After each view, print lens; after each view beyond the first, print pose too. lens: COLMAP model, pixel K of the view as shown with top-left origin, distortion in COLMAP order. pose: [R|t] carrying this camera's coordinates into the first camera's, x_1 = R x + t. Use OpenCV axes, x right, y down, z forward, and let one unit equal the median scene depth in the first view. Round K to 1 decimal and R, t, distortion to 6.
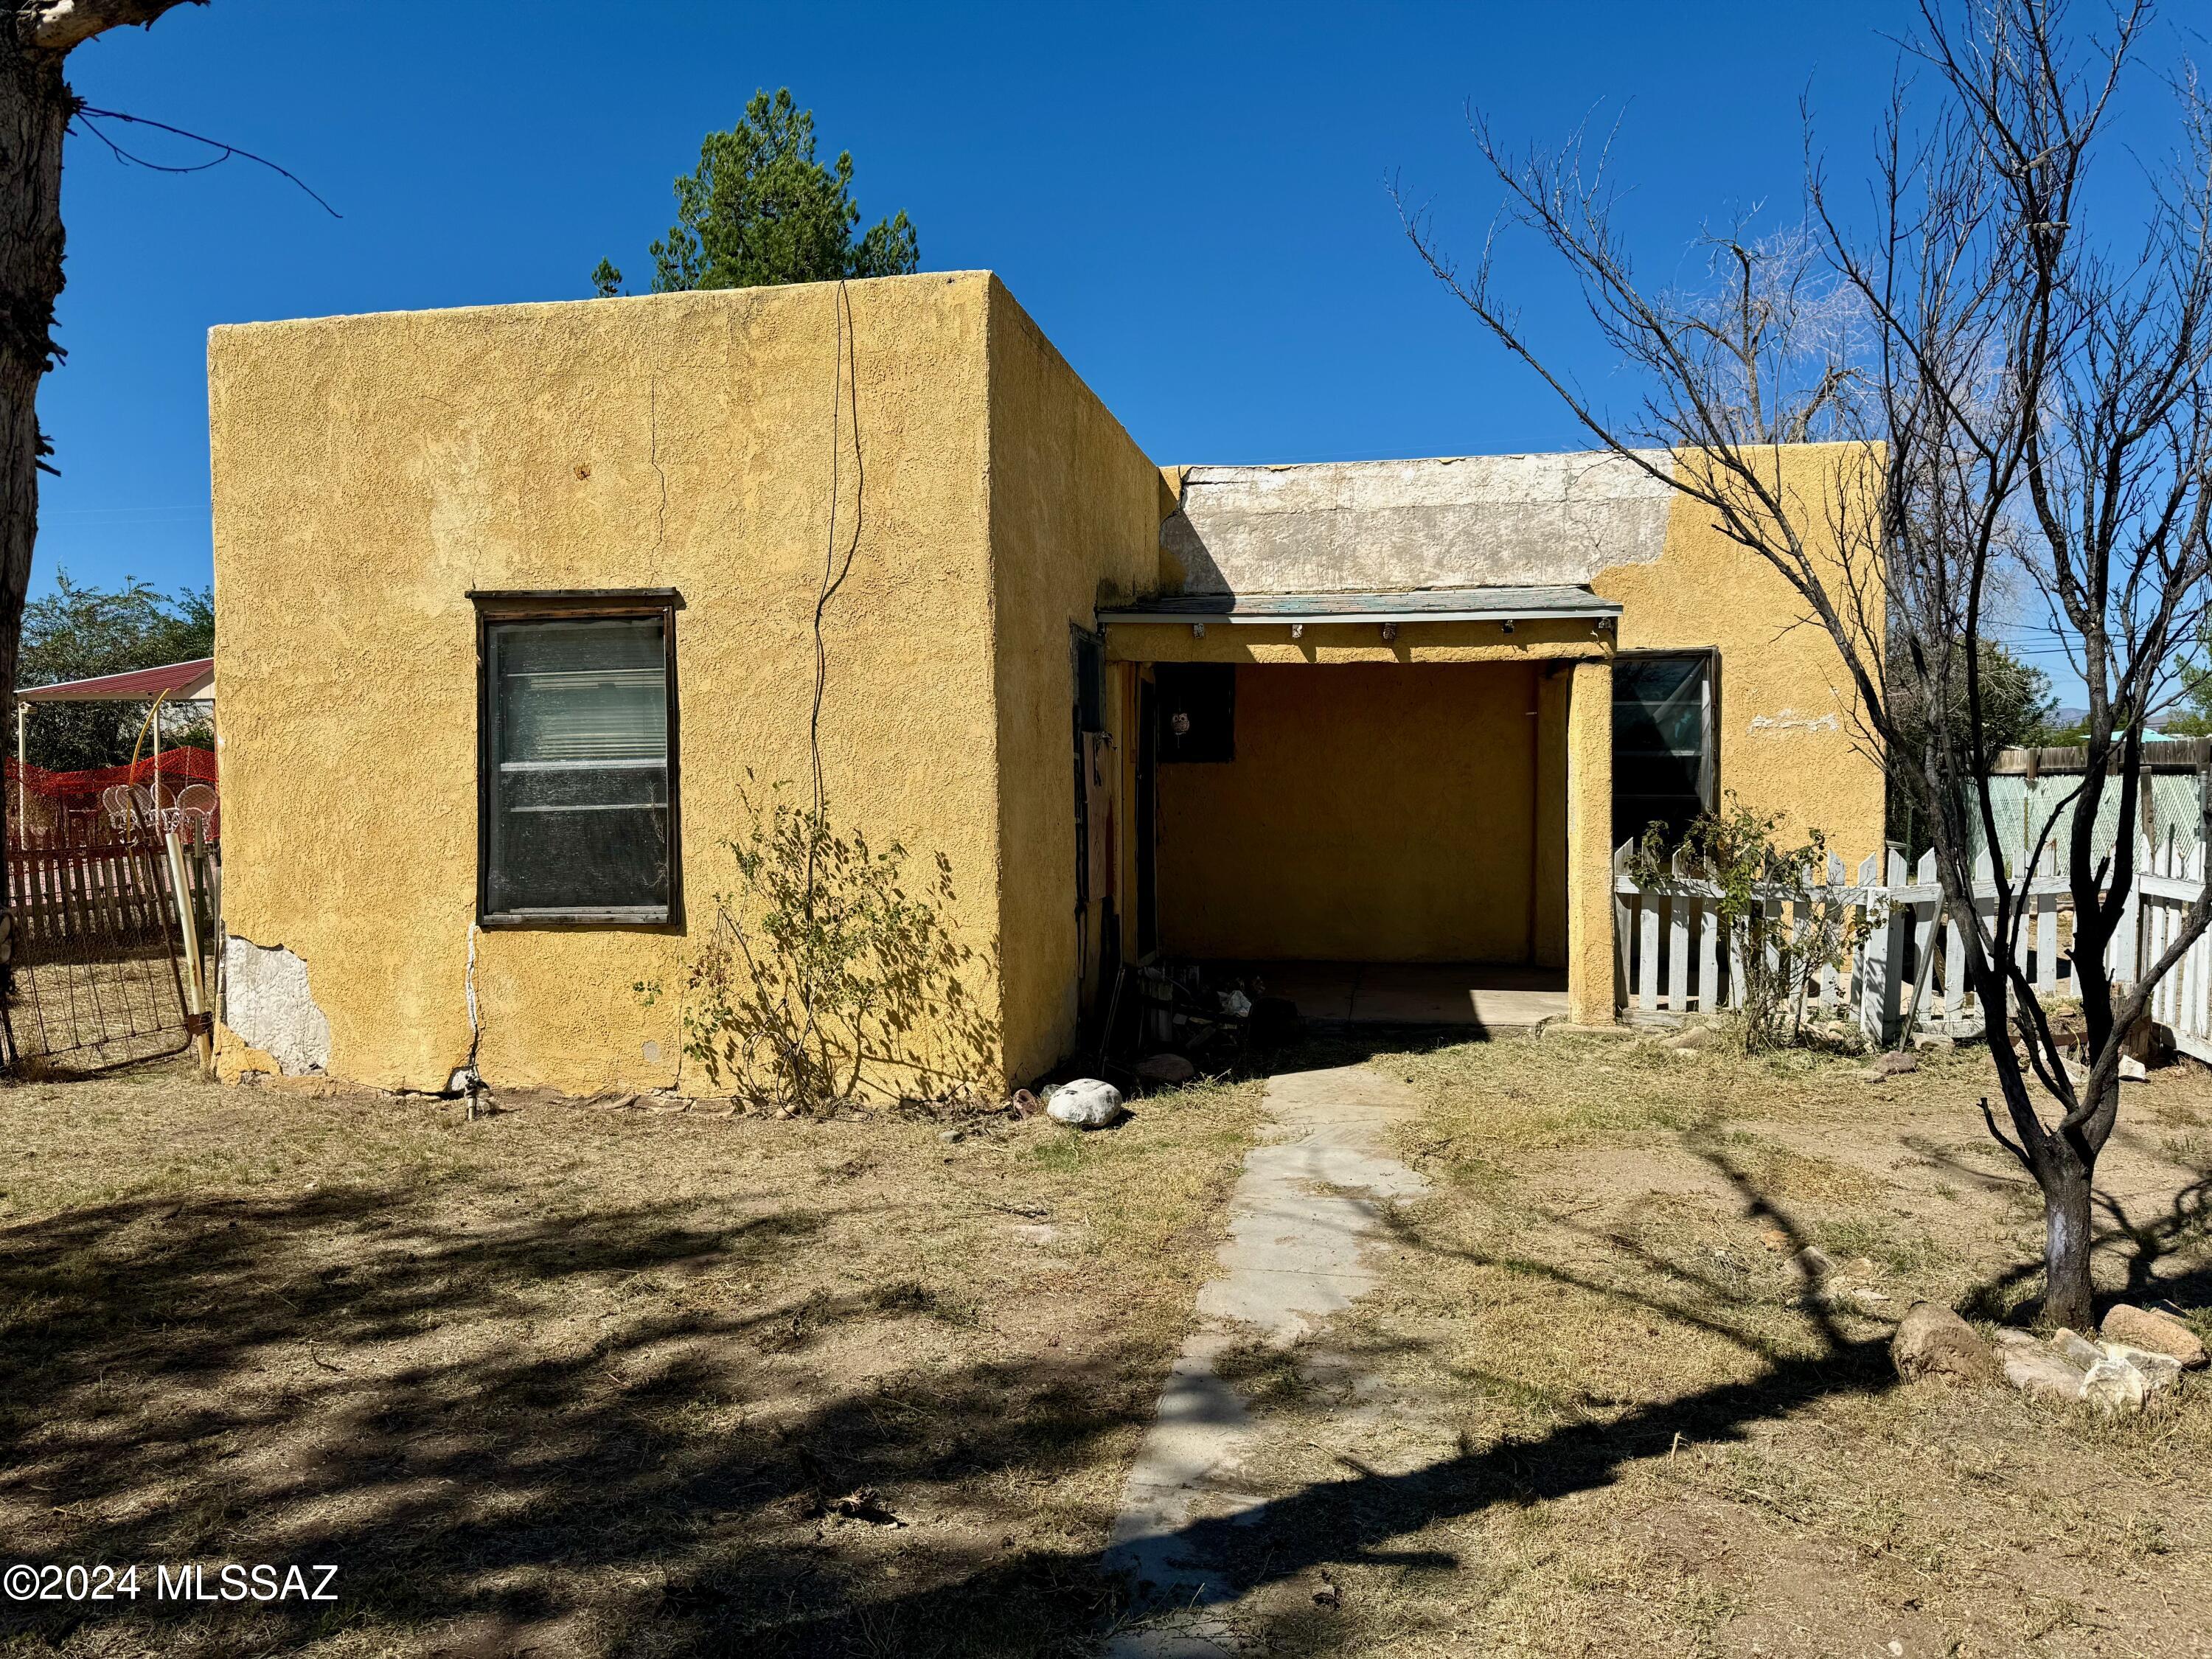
lens RADIAL K [[1555.7, 0, 1106.0], [0, 1555.7, 829.5], [0, 0, 1]] dist [0.167917, -0.264527]
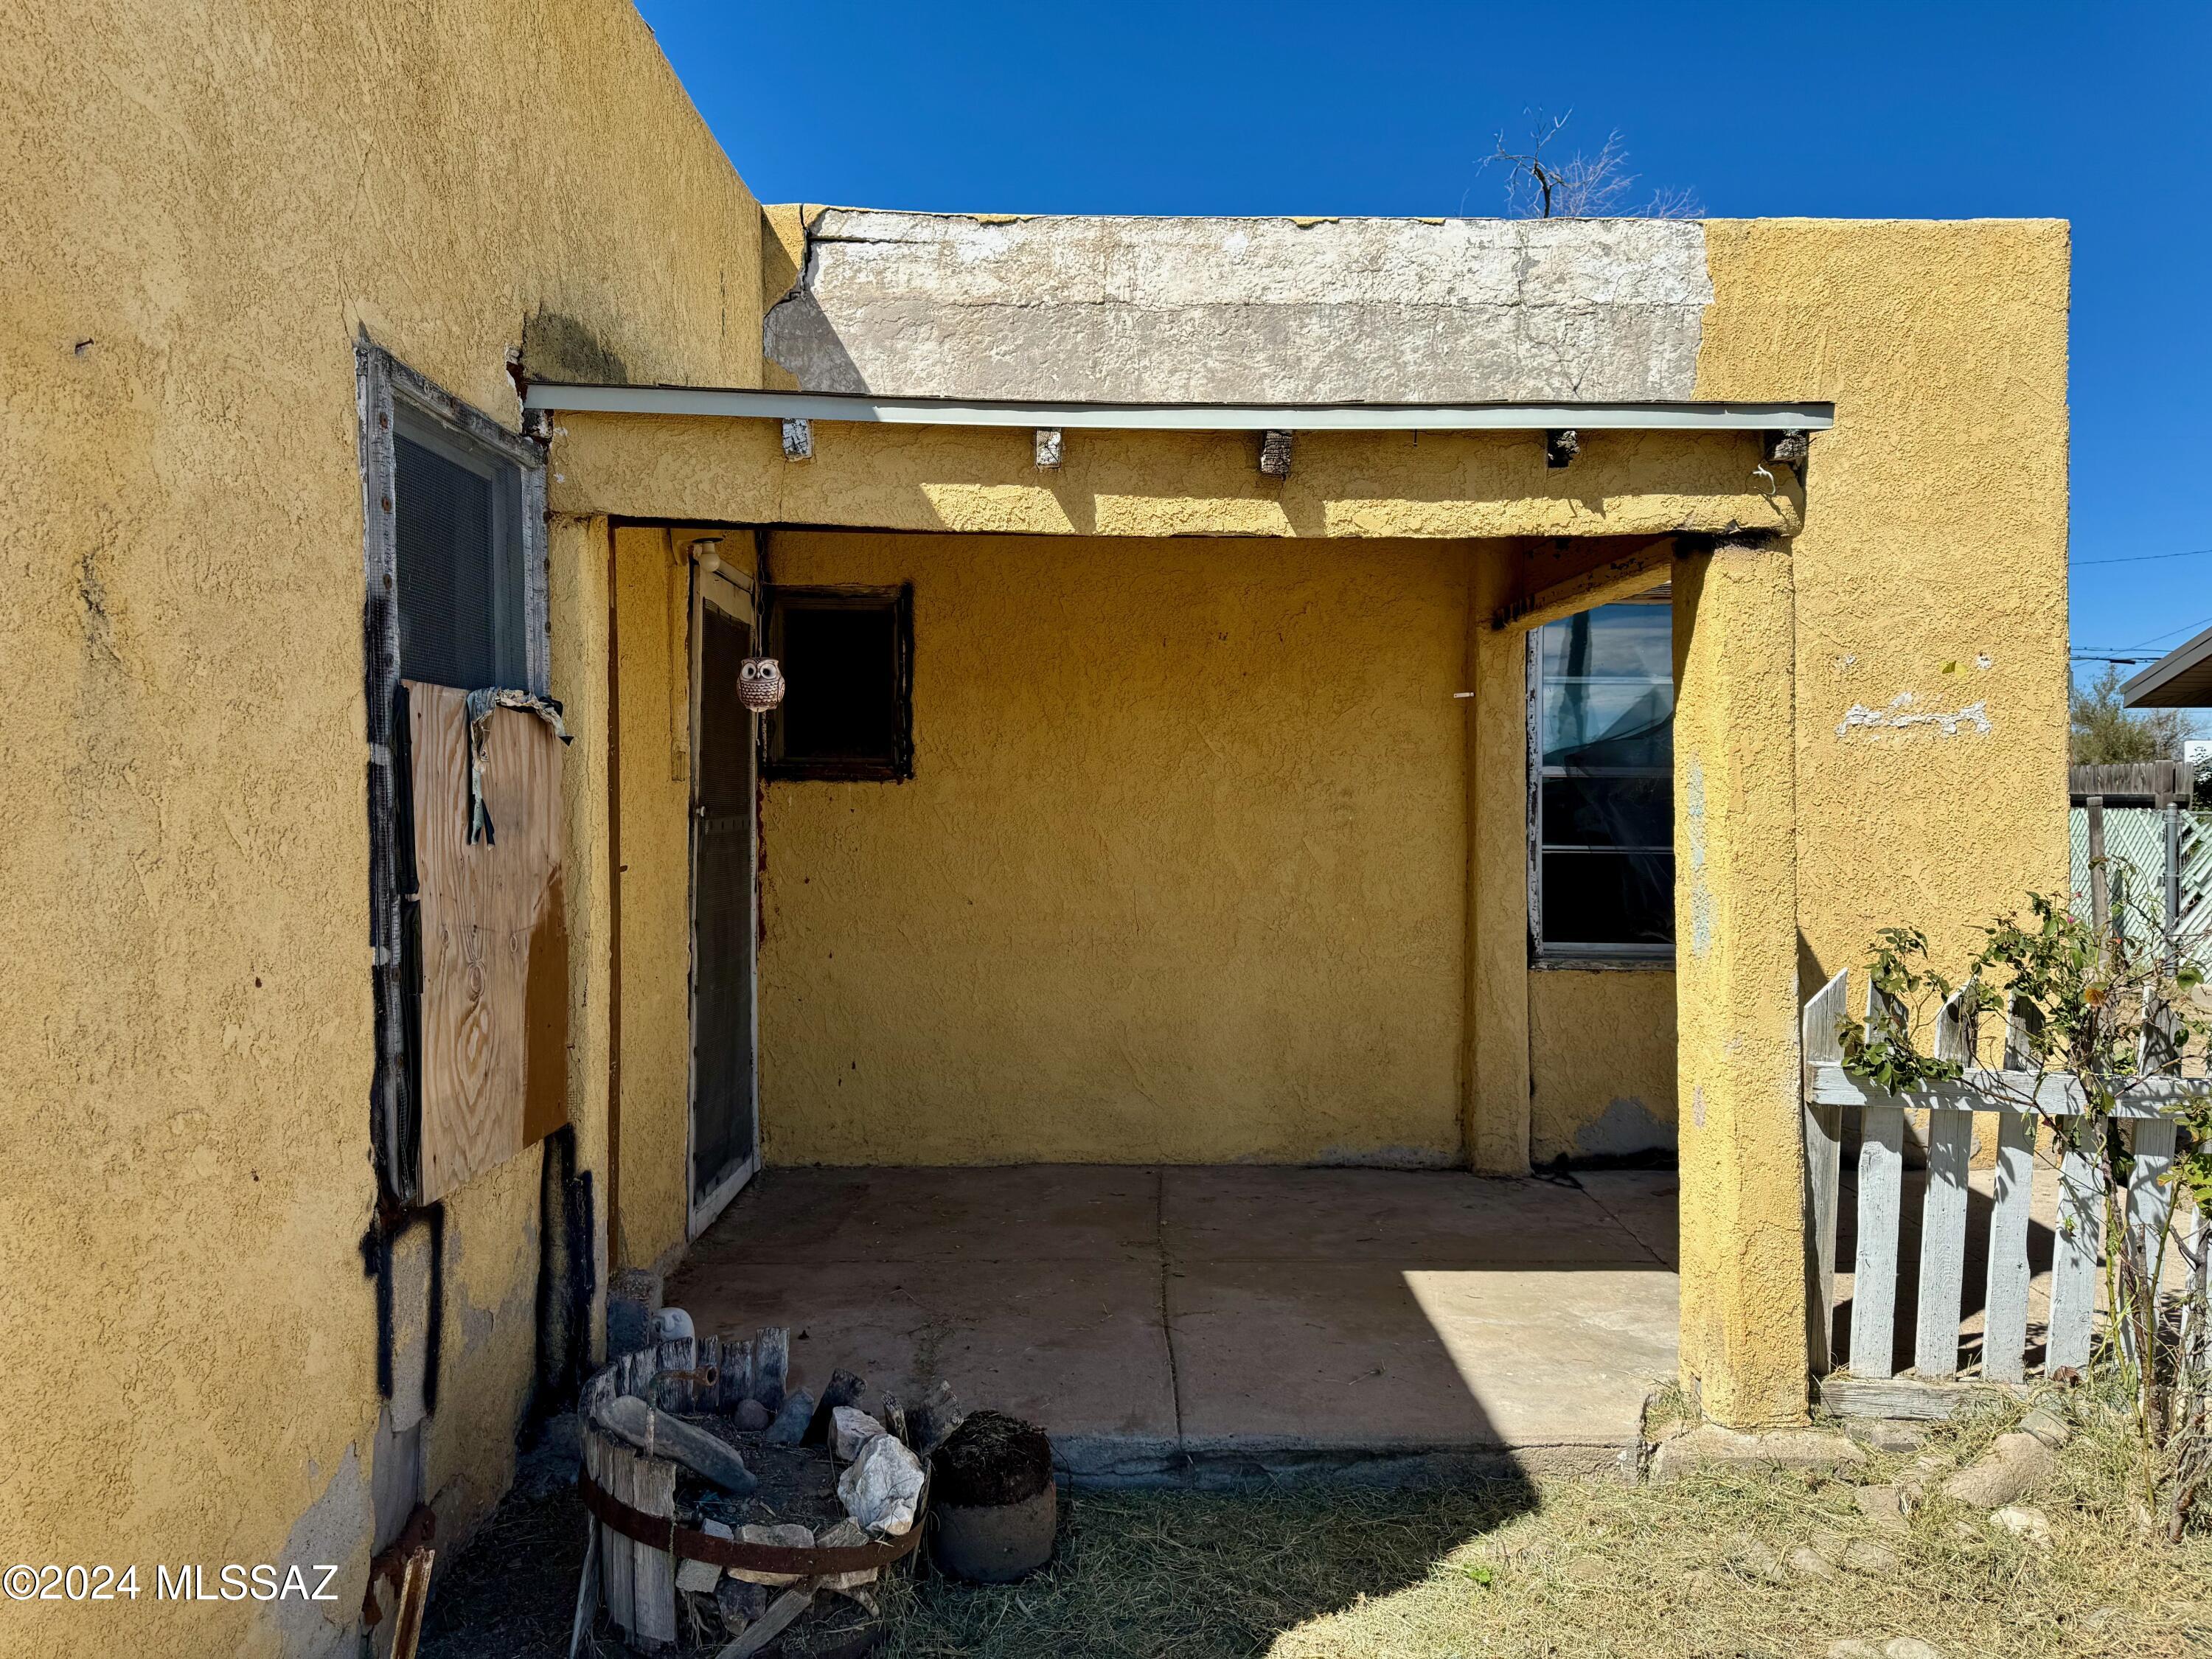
lens RADIAL K [[1555.7, 0, 1106.0], [0, 1555.7, 829.5], [0, 0, 1]] dist [0.167917, -0.264527]
pose [[0.983287, 0.001392, 0.182056, 0.059266], [0.001214, 0.999898, -0.014202, -0.023022], [-0.182058, 0.014186, 0.983186, 0.558257]]
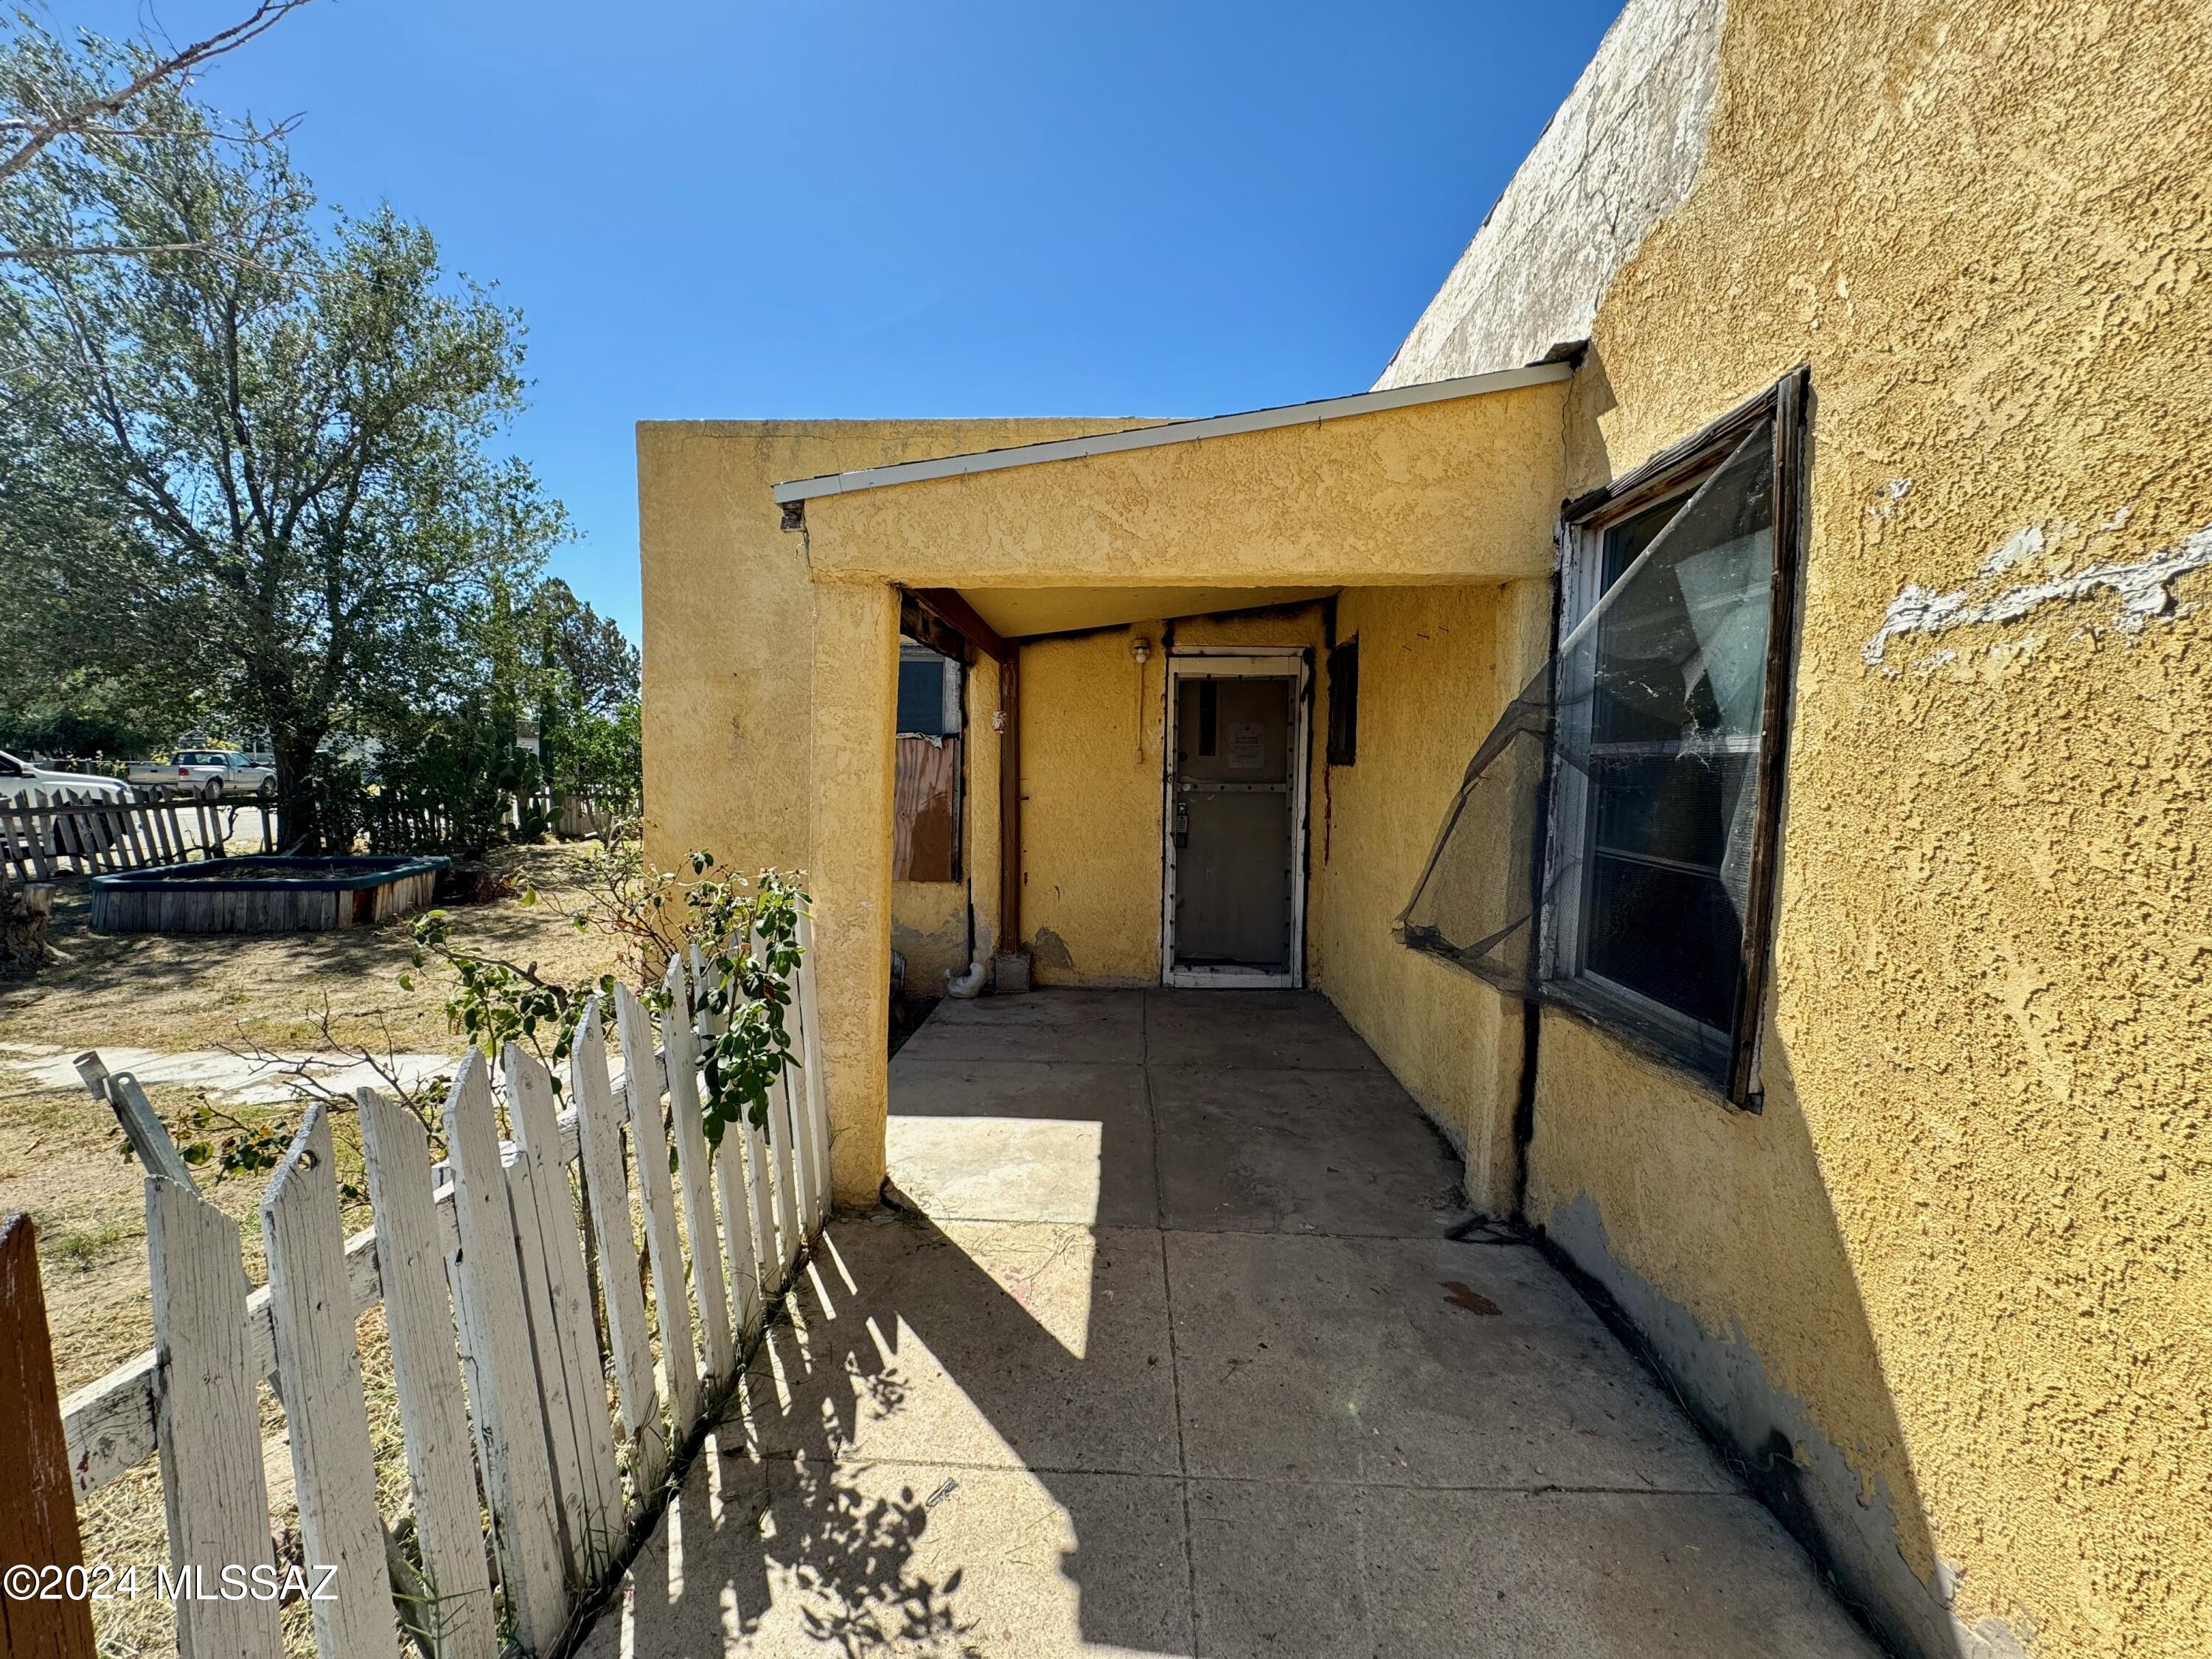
lens RADIAL K [[873.7, 0, 1106.0], [0, 873.7, 829.5], [0, 0, 1]] dist [0.000572, 0.000043]
pose [[0.146881, 0.078519, -0.986033, 0.585611], [-0.050669, 0.996133, 0.071775, -0.041938], [0.987856, 0.039419, 0.150291, 0.952195]]
